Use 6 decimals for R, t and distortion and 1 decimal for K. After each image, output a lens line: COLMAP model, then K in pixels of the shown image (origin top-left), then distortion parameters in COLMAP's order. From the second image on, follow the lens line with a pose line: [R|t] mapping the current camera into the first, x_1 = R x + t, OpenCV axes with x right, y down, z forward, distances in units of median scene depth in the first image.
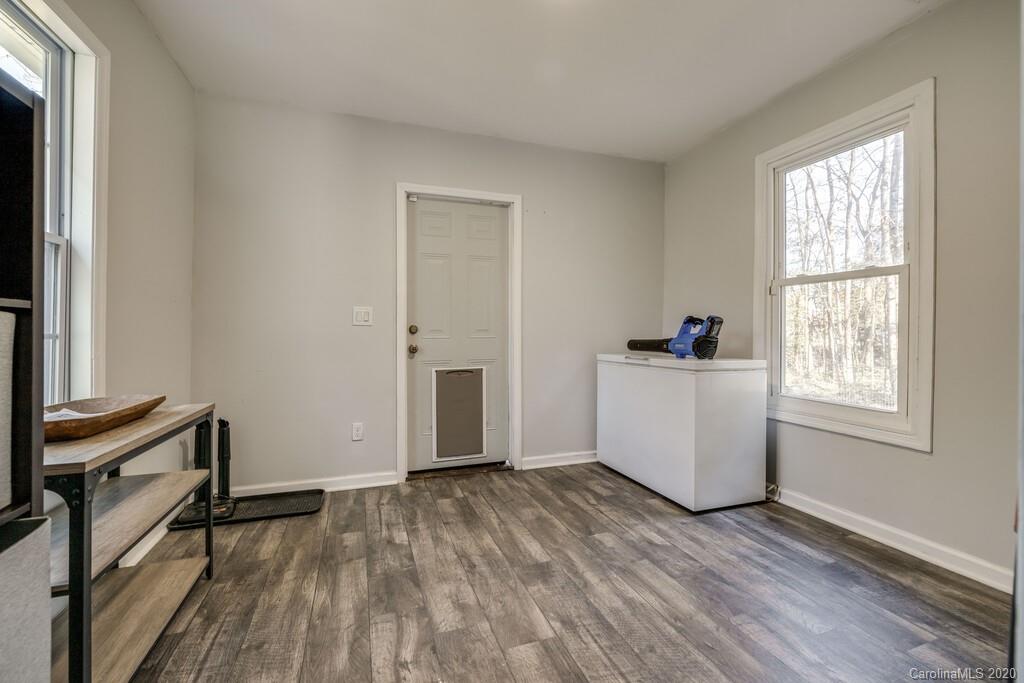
lens RADIAL K [[431.7, 0, 513.5], [0, 431.7, 334.2], [0, 0, 1]] dist [-0.003512, -0.000072]
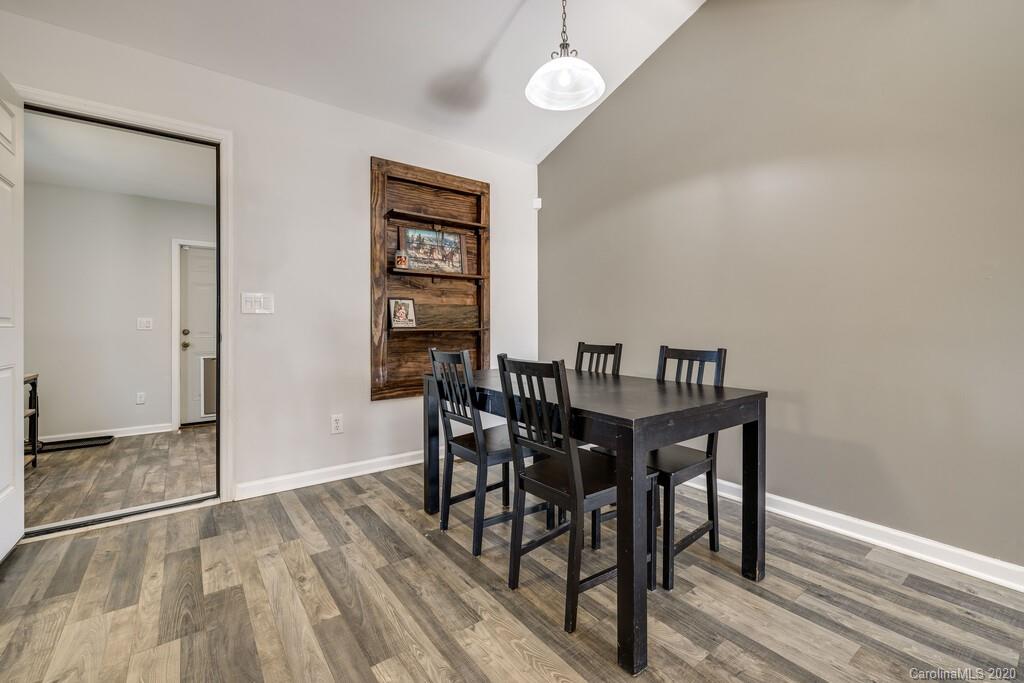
lens RADIAL K [[431.7, 0, 514.7], [0, 431.7, 324.8], [0, 0, 1]] dist [-0.003512, -0.000072]
pose [[0.950213, -0.003149, 0.311587, 0.483806], [0.007419, 0.999894, -0.012519, -0.010038], [-0.311514, 0.014208, 0.950135, -0.993652]]
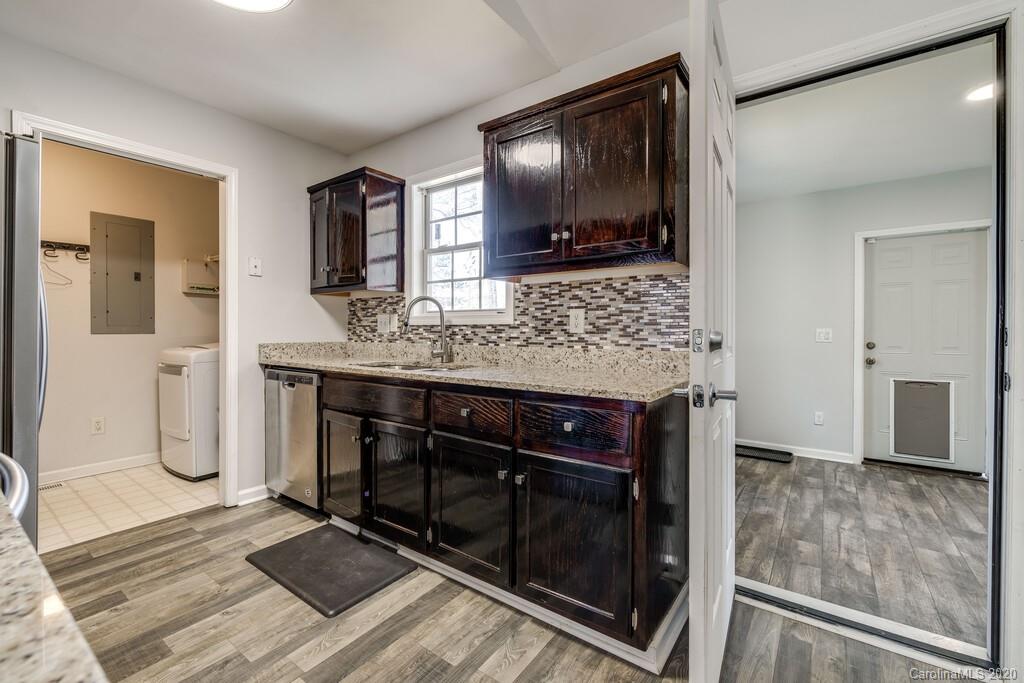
lens RADIAL K [[431.7, 0, 515.4], [0, 431.7, 333.0], [0, 0, 1]] dist [-0.003512, -0.000072]
pose [[0.566517, 0.006669, -0.824023, 0.252850], [-0.005282, 0.999976, 0.004462, -0.055939], [0.824033, 0.001825, 0.566539, -0.660980]]
